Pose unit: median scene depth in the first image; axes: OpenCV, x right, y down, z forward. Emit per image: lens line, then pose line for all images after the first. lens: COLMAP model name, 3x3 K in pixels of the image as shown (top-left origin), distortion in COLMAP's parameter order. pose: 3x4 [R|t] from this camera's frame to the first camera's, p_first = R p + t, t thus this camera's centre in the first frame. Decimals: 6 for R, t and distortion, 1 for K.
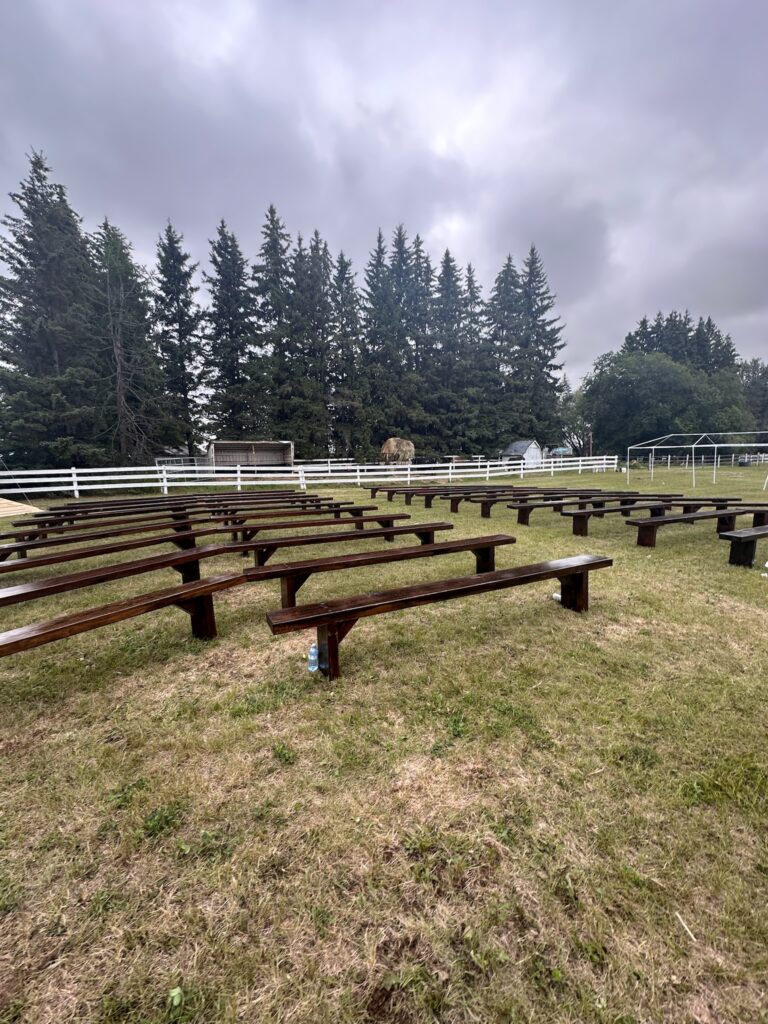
lens RADIAL K [[411.5, 0, 384.0], [0, 411.5, 512.0], [0, 0, 1]] dist [-0.002898, 0.000132]
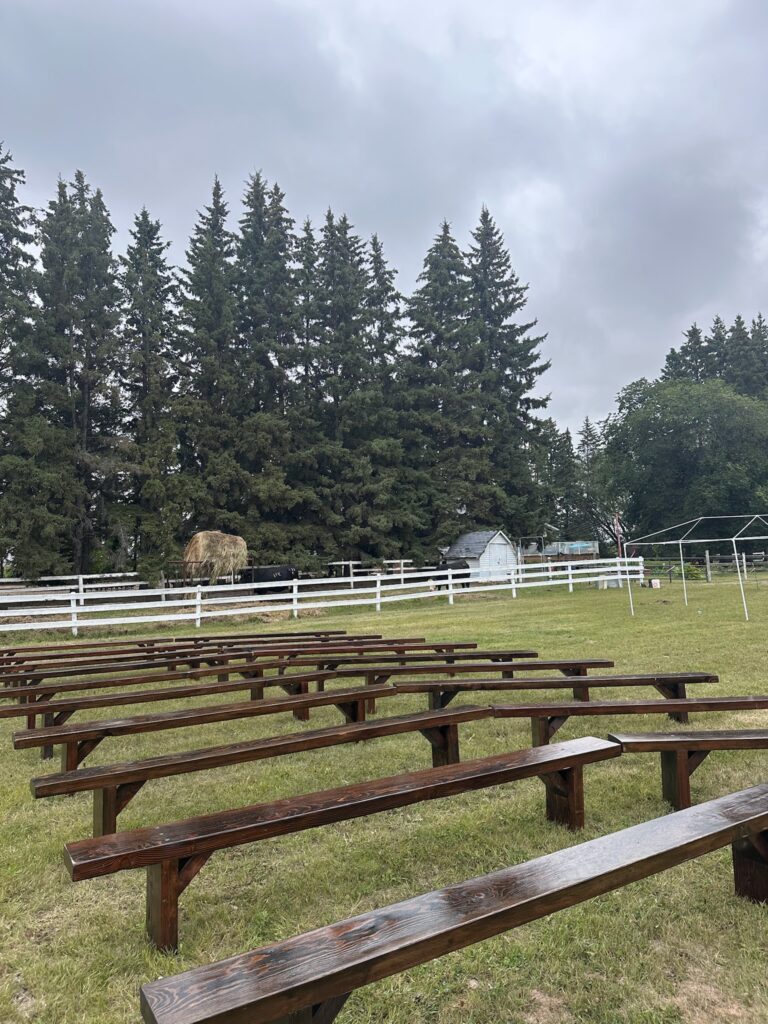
lens RADIAL K [[709.1, 0, 380.2], [0, 709.1, 509.3], [0, 0, 1]] dist [0.109241, -0.155443]
pose [[0.996742, -0.014234, 0.079396, 0.138085], [0.030044, 0.978993, -0.201666, -0.017309], [-0.074858, 0.203394, 0.976231, 0.090889]]
